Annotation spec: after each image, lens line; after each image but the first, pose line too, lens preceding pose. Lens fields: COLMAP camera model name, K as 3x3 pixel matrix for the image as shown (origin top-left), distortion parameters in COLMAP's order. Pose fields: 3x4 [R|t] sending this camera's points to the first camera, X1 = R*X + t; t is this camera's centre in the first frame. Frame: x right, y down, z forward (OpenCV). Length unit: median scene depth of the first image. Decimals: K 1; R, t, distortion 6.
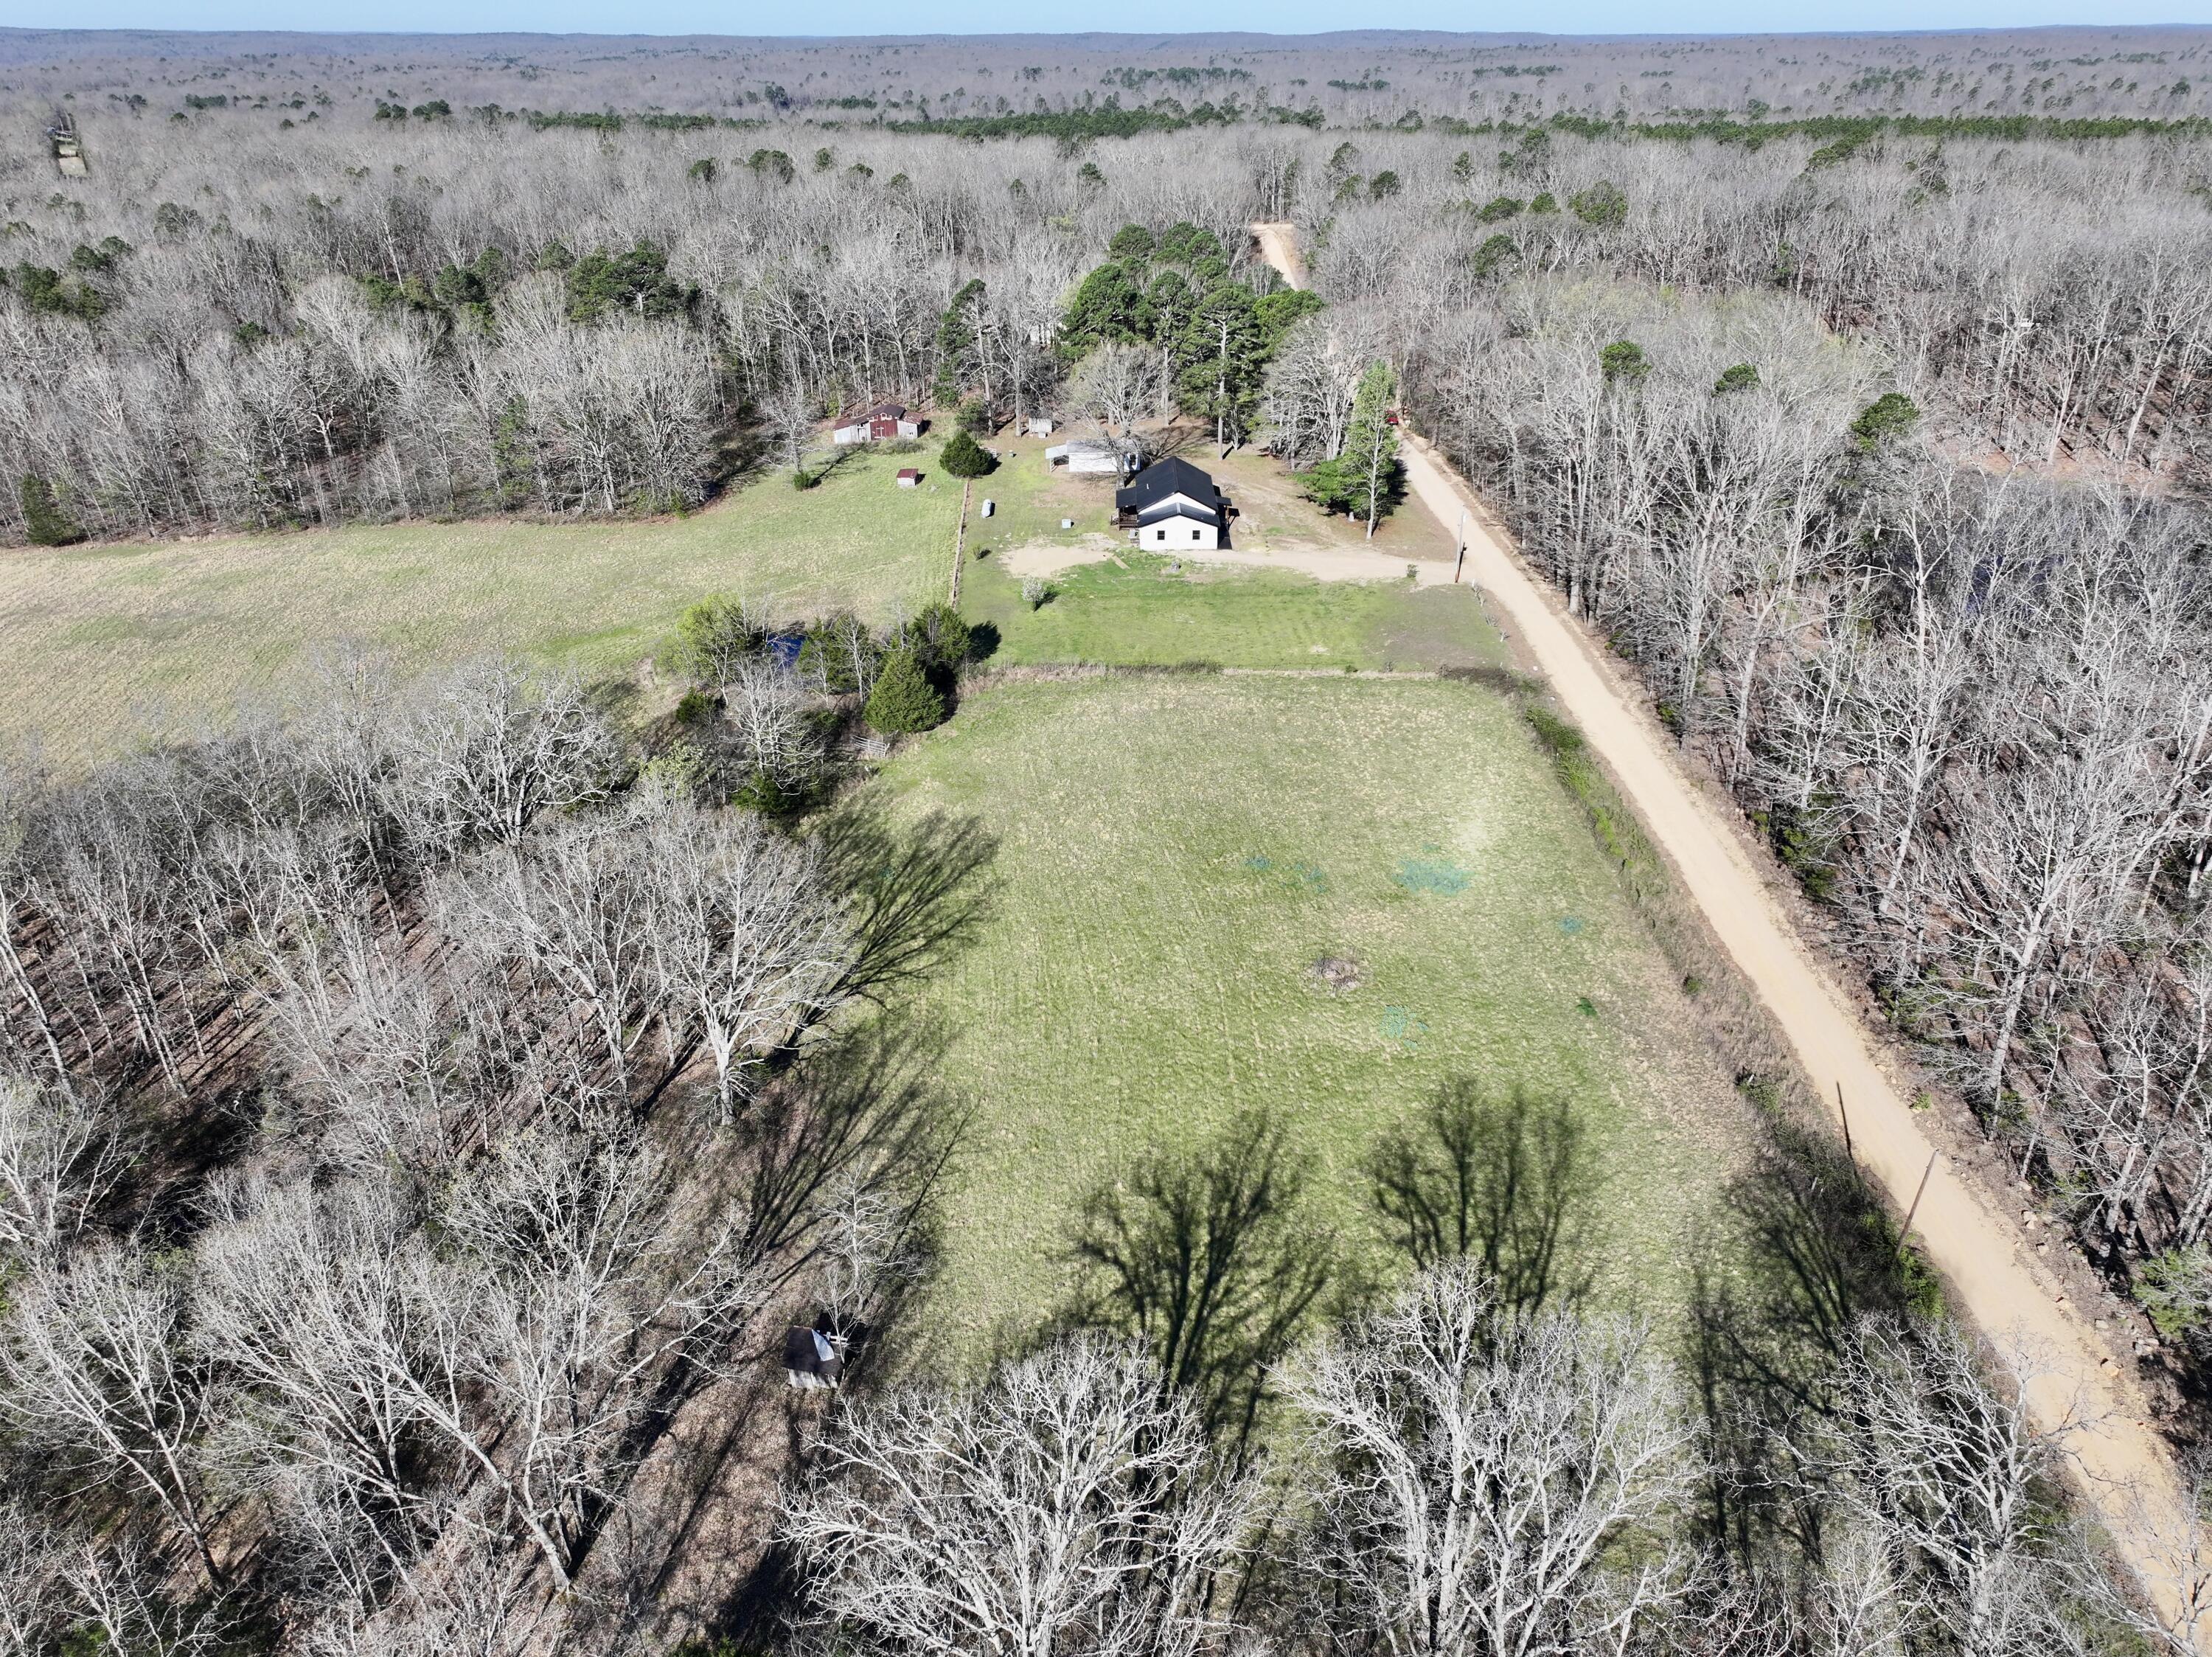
lens RADIAL K [[1544.2, 0, 1118.1], [0, 1544.2, 832.4], [0, 0, 1]] dist [-0.002095, 0.023653]
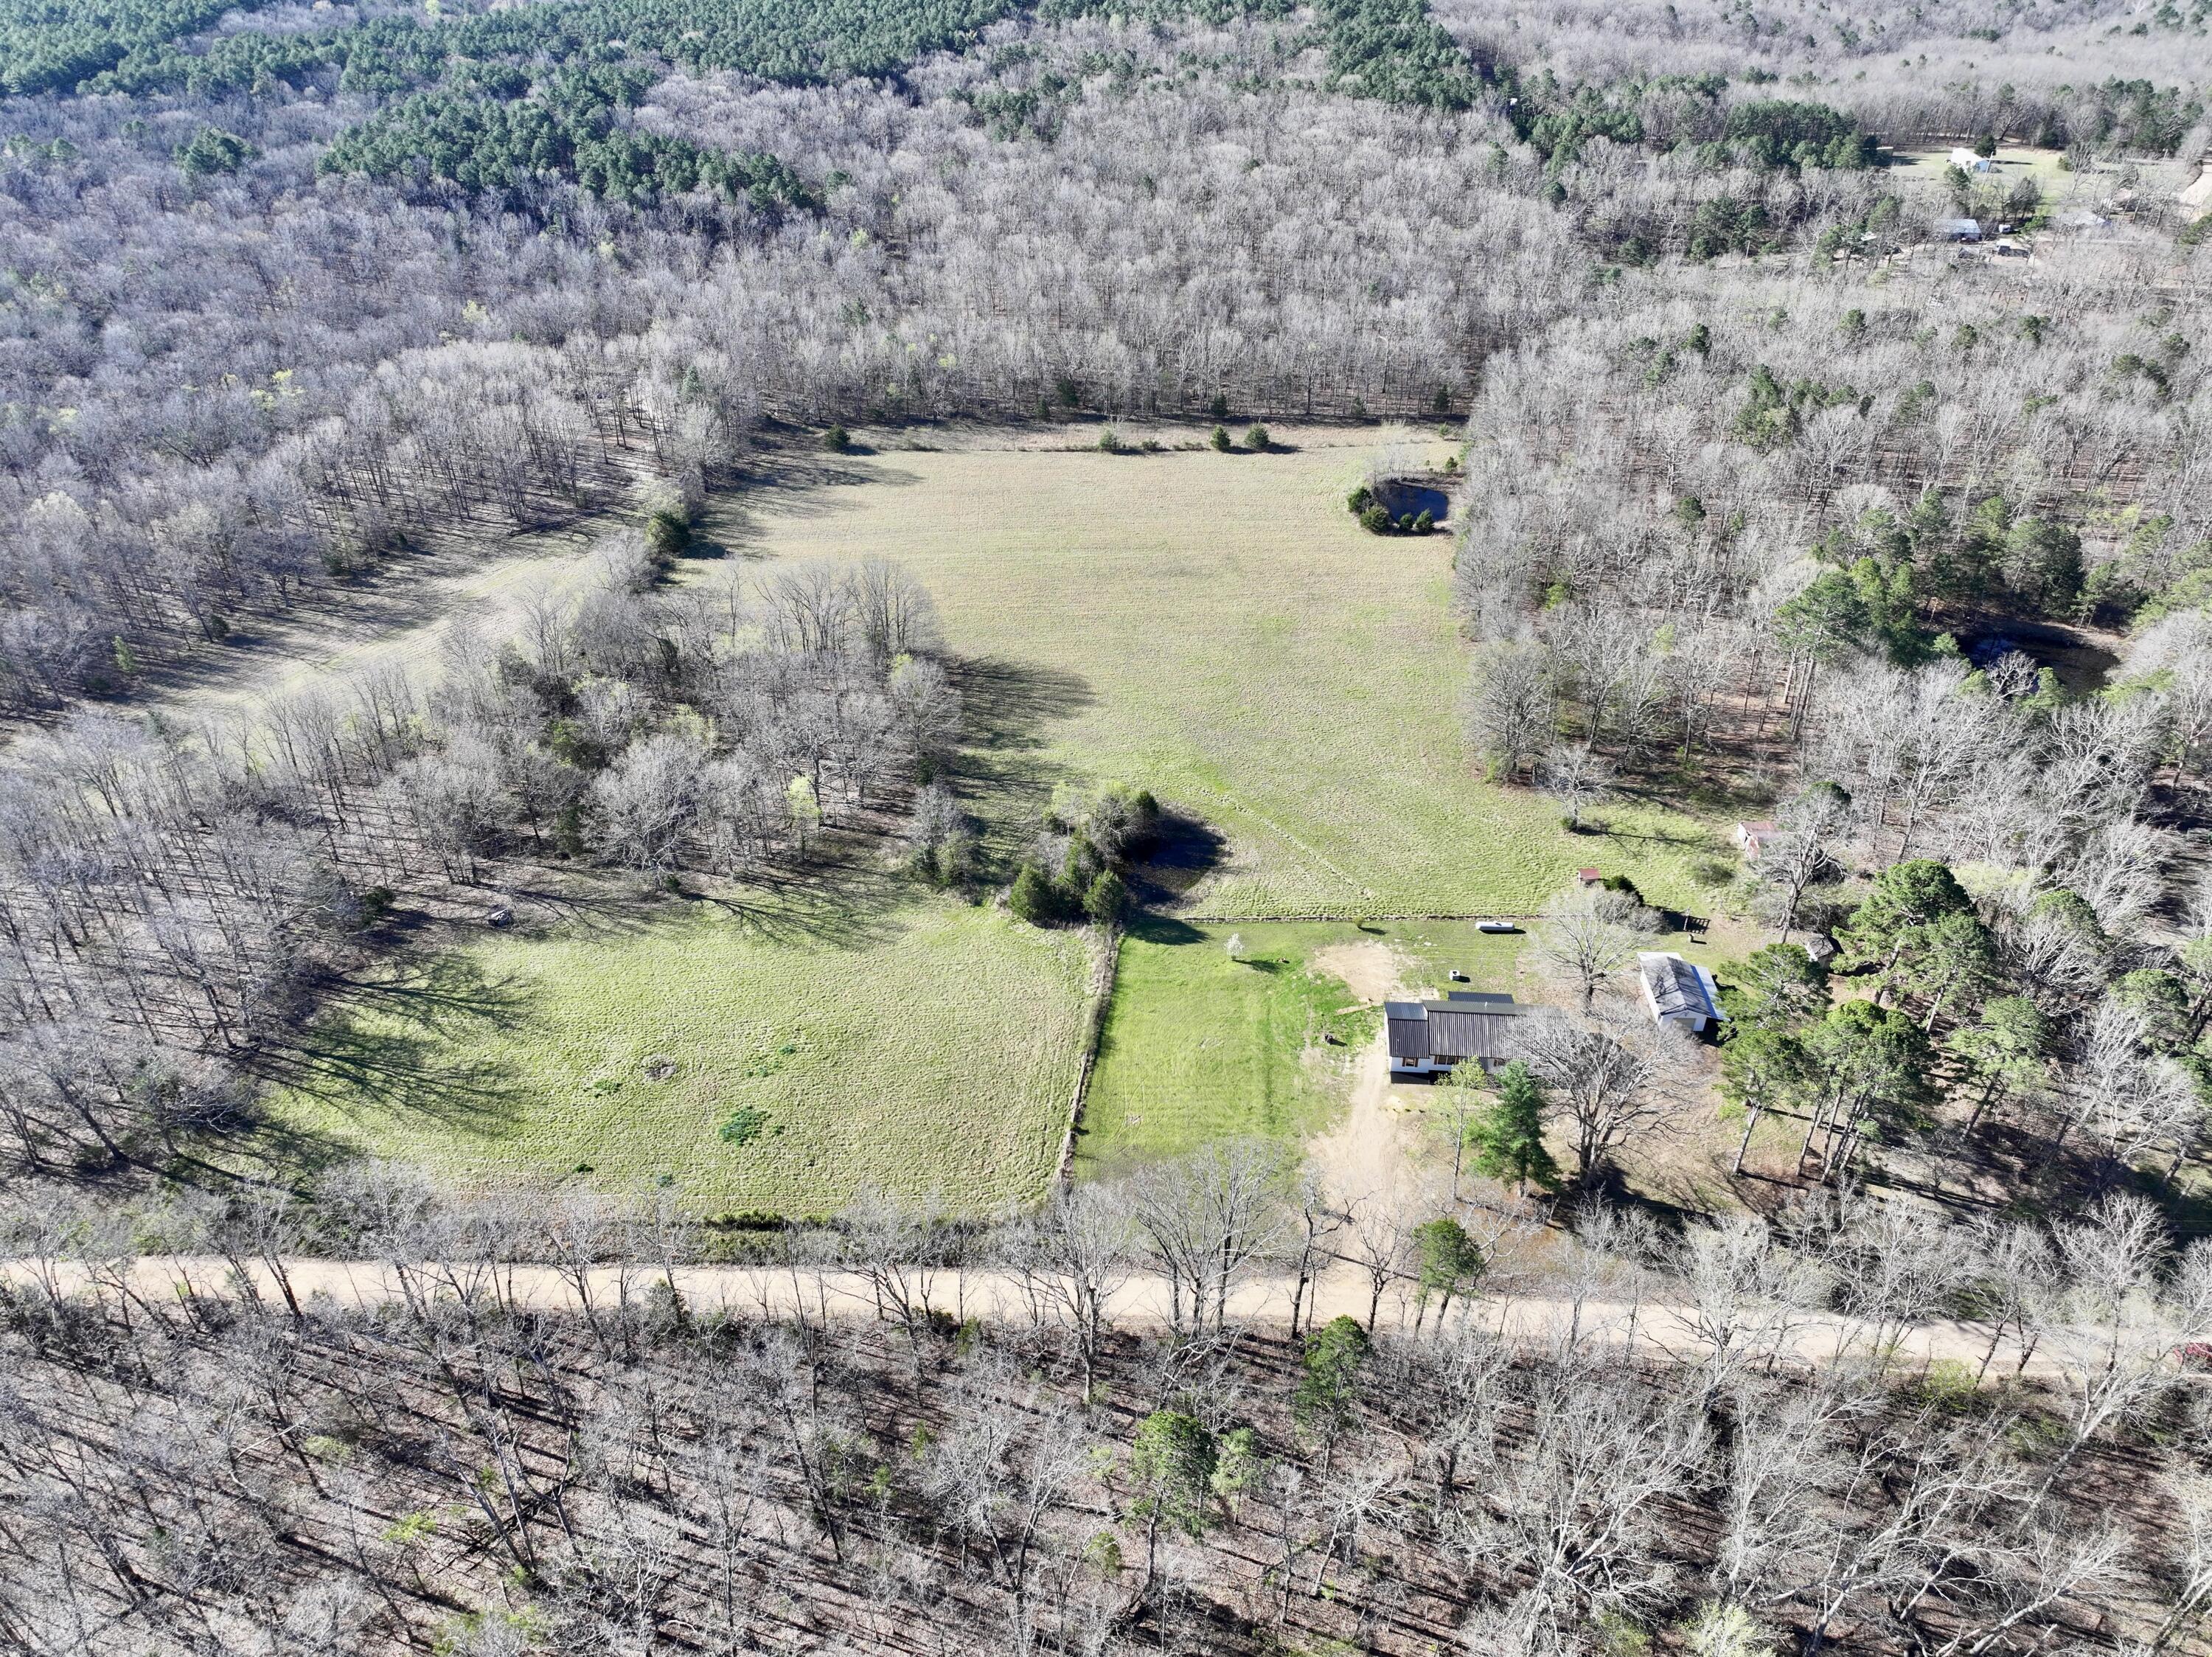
lens RADIAL K [[1544.2, 0, 1118.1], [0, 1544.2, 832.4], [0, 0, 1]] dist [-0.002095, 0.023653]
pose [[-0.102871, 0.557825, -0.823559, 1.601711], [-0.435444, 0.719147, 0.541495, -1.486893], [0.894319, 0.414318, 0.168922, 1.192364]]
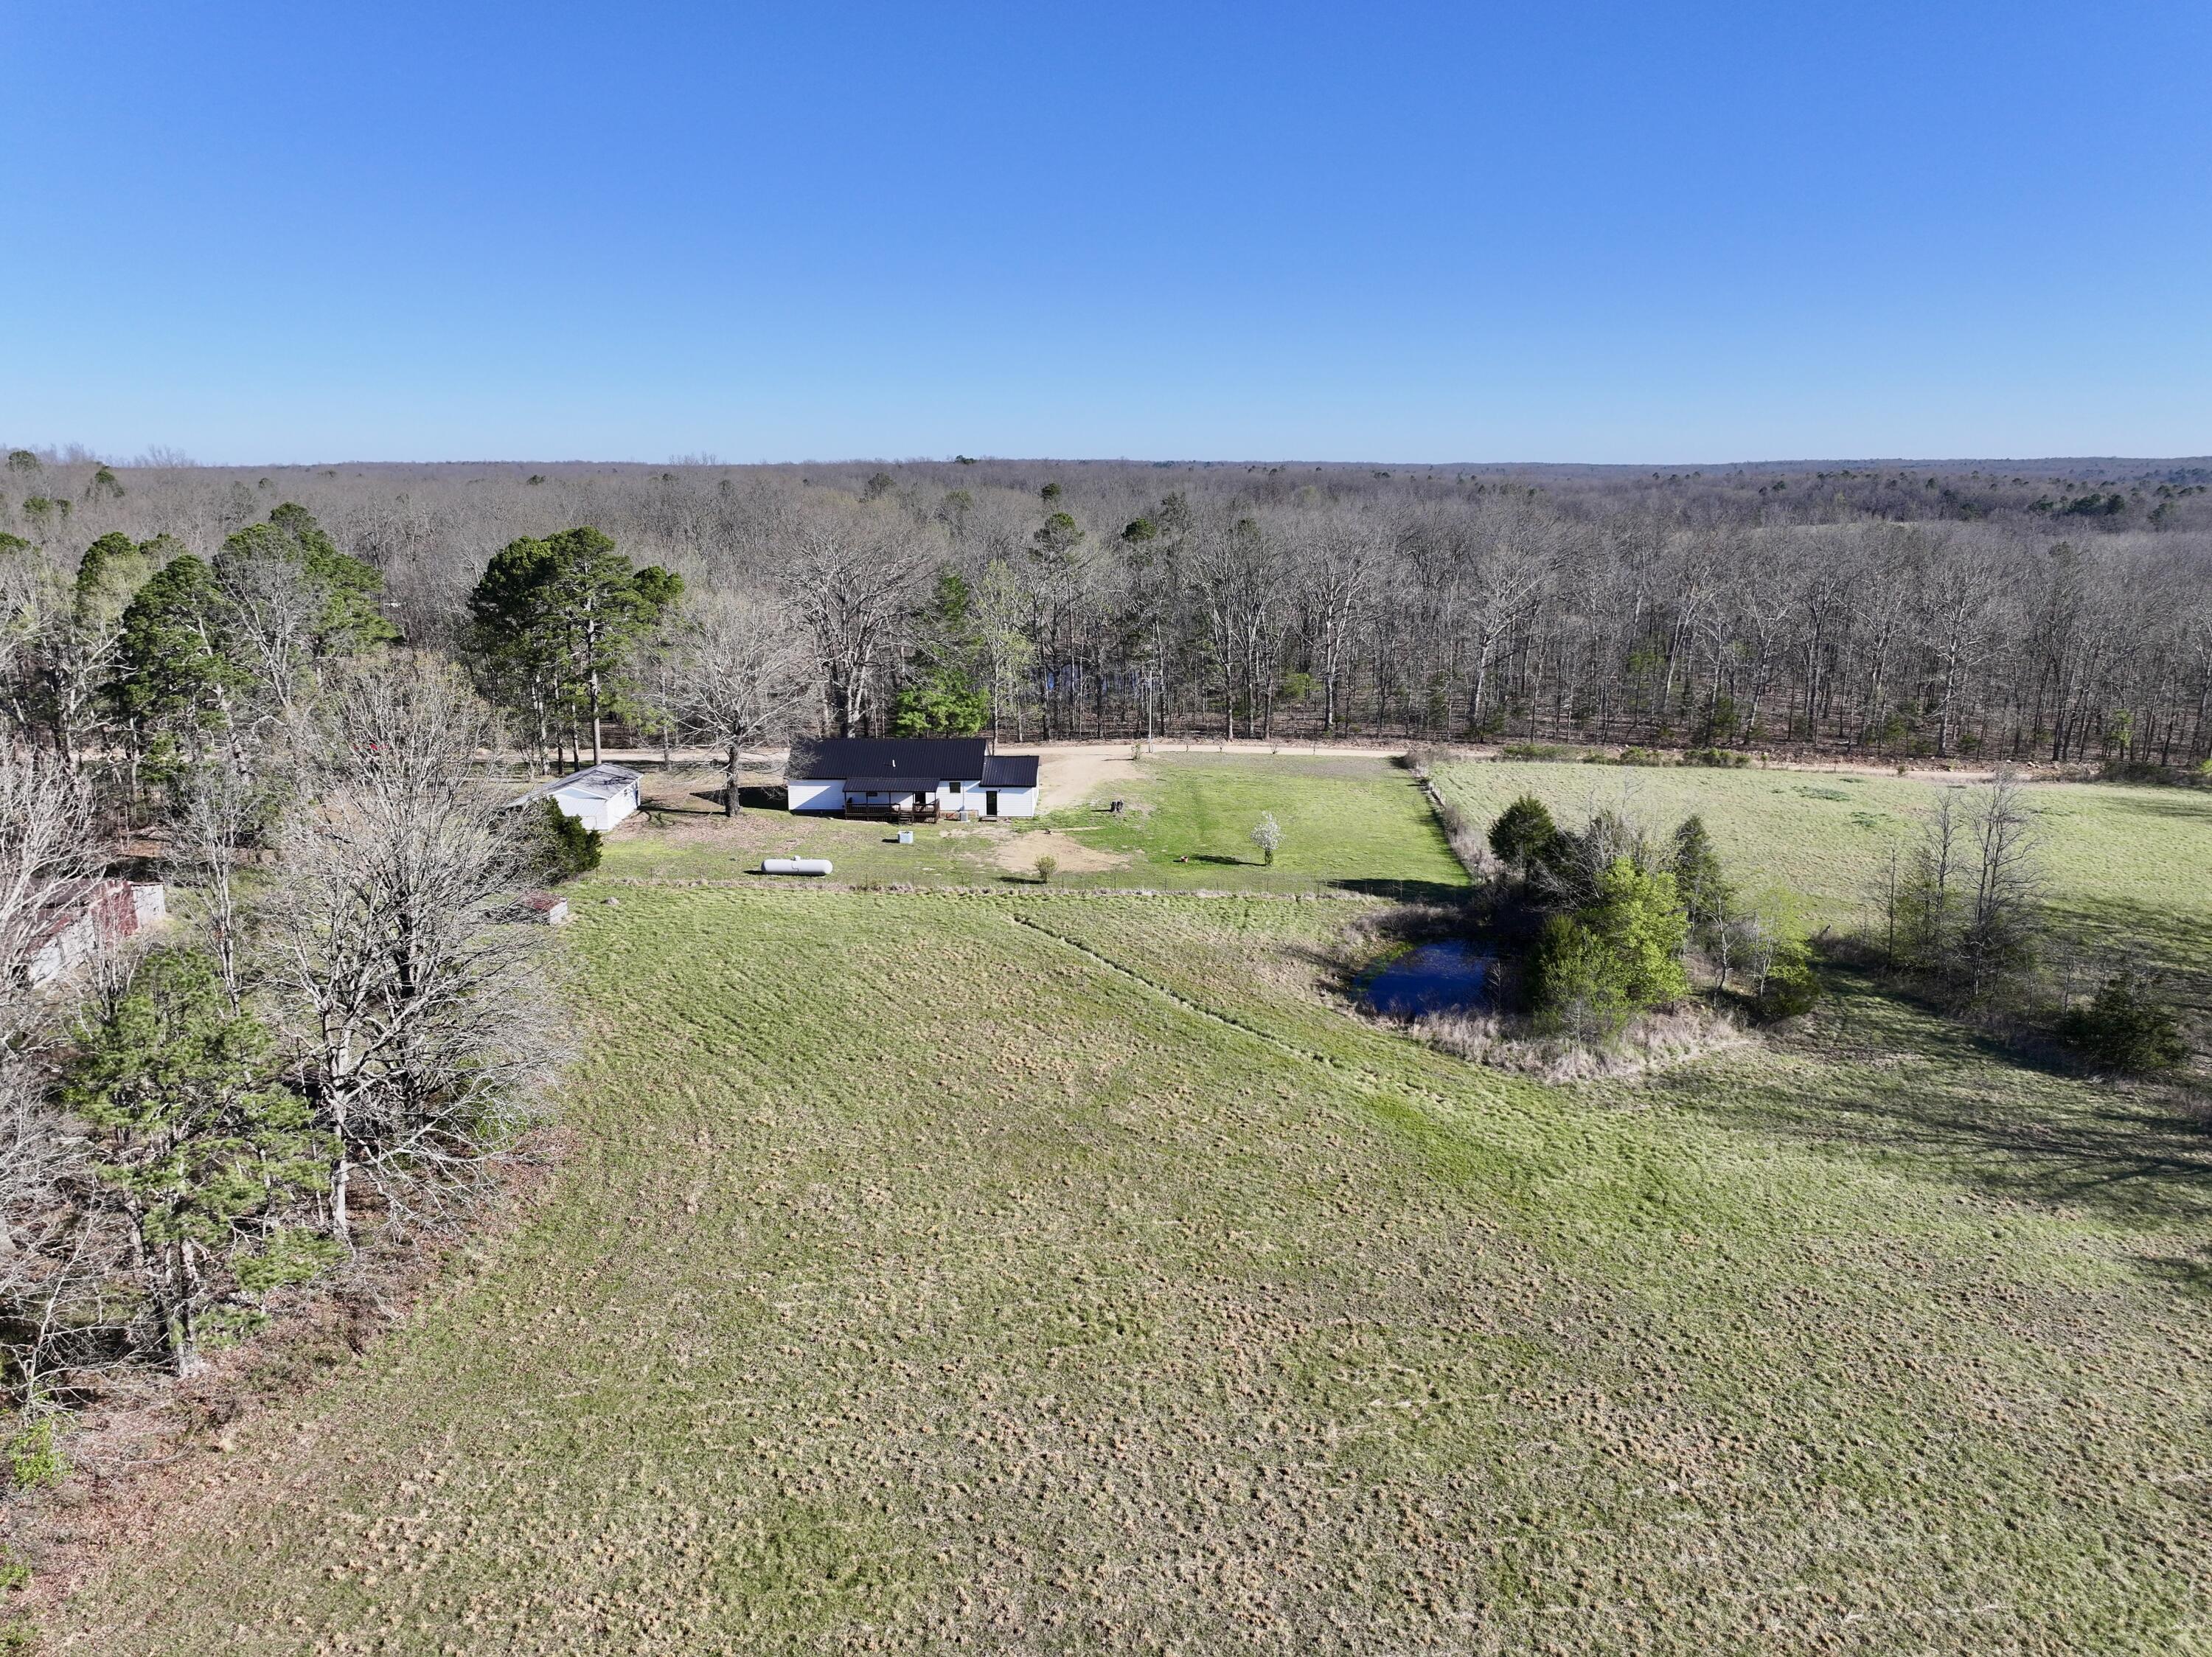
lens RADIAL K [[1544.2, 0, 1118.1], [0, 1544.2, 832.4], [0, 0, 1]] dist [-0.002095, 0.023653]
pose [[0.036031, -0.241612, 0.969704, -1.342052], [0.444485, 0.872947, 0.200988, -0.585905], [-0.895062, 0.423777, 0.138845, 1.704596]]
